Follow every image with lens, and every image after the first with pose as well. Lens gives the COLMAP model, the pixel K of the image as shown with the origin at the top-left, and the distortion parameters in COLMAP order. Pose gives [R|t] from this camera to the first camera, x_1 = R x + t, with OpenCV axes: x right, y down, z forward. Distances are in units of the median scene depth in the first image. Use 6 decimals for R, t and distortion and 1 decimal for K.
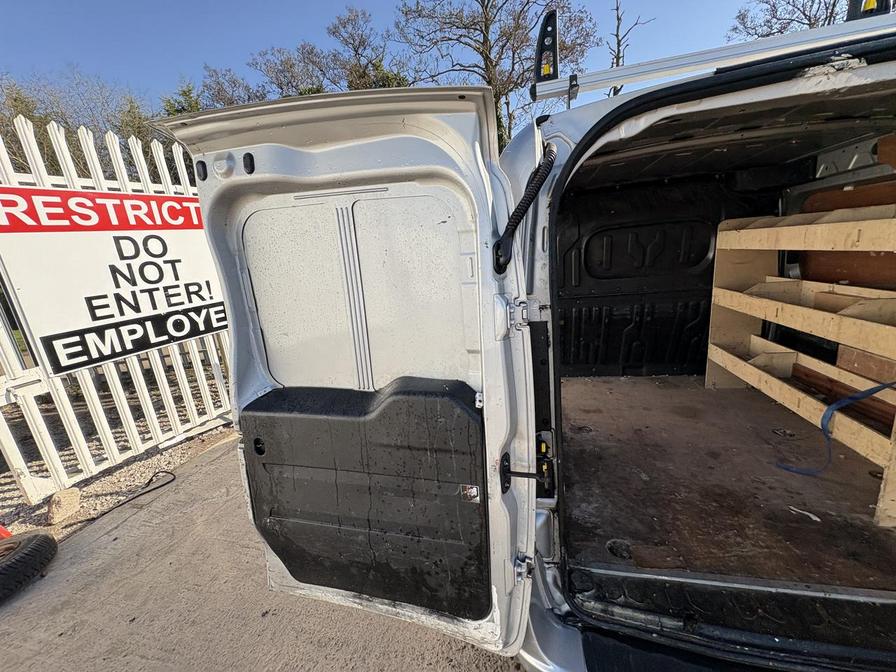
lens RADIAL K [[358.6, 0, 450.4], [0, 358.6, 338.2], [0, 0, 1]] dist [-0.000584, 0.000479]
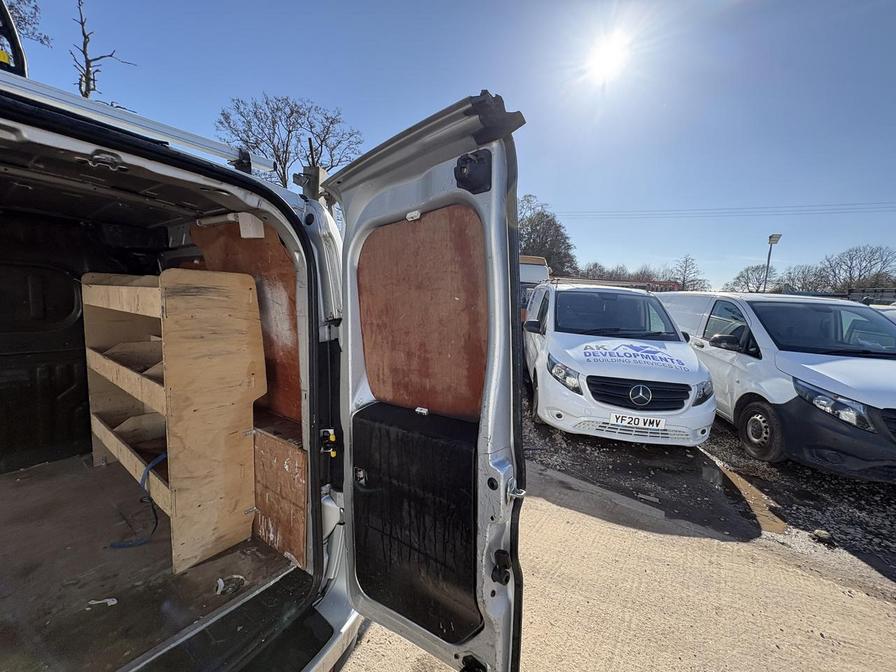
lens RADIAL K [[358.6, 0, 446.3], [0, 358.6, 335.4], [0, 0, 1]] dist [-0.000584, 0.000479]
pose [[0.398484, 0.008333, 0.917138, 0.302411], [0.139195, 0.987826, -0.069454, 0.009766], [-0.906551, 0.155337, 0.392473, -0.129764]]
